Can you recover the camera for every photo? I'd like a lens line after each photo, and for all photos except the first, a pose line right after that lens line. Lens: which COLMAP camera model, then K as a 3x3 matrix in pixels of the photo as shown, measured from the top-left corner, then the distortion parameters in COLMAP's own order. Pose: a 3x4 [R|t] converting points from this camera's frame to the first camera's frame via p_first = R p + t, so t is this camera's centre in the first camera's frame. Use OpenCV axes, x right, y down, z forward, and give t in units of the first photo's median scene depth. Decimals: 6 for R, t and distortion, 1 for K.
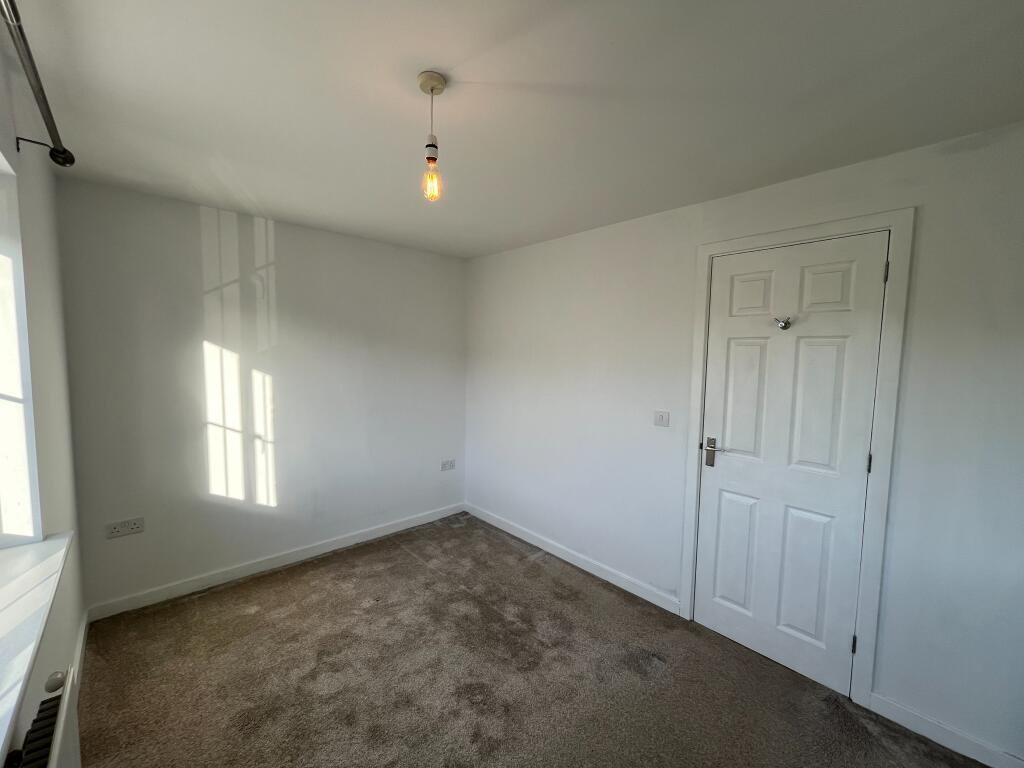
lens RADIAL K [[414.7, 0, 515.2], [0, 414.7, 385.3], [0, 0, 1]] dist [-0.001343, 0.000210]
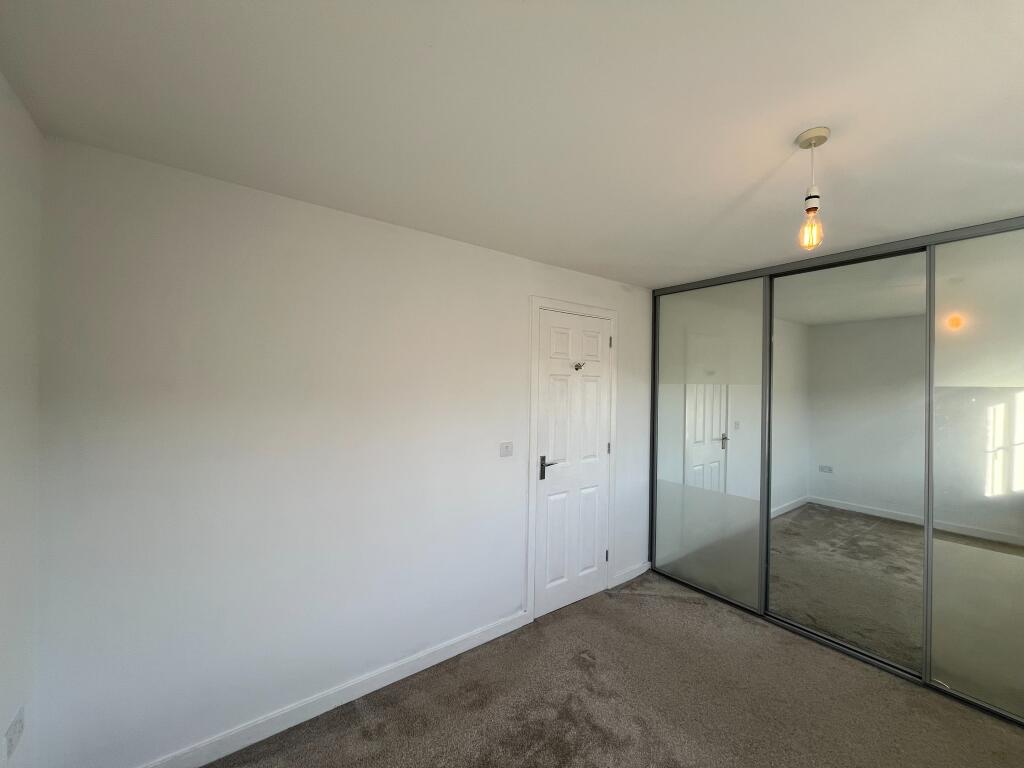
lens RADIAL K [[414.7, 0, 515.2], [0, 414.7, 385.6], [0, 0, 1]] dist [-0.001343, 0.000210]
pose [[0.088599, -0.019685, 0.995873, -0.765820], [0.056281, 0.998306, 0.014726, -0.104748], [-0.994476, 0.054744, 0.089557, 0.993479]]
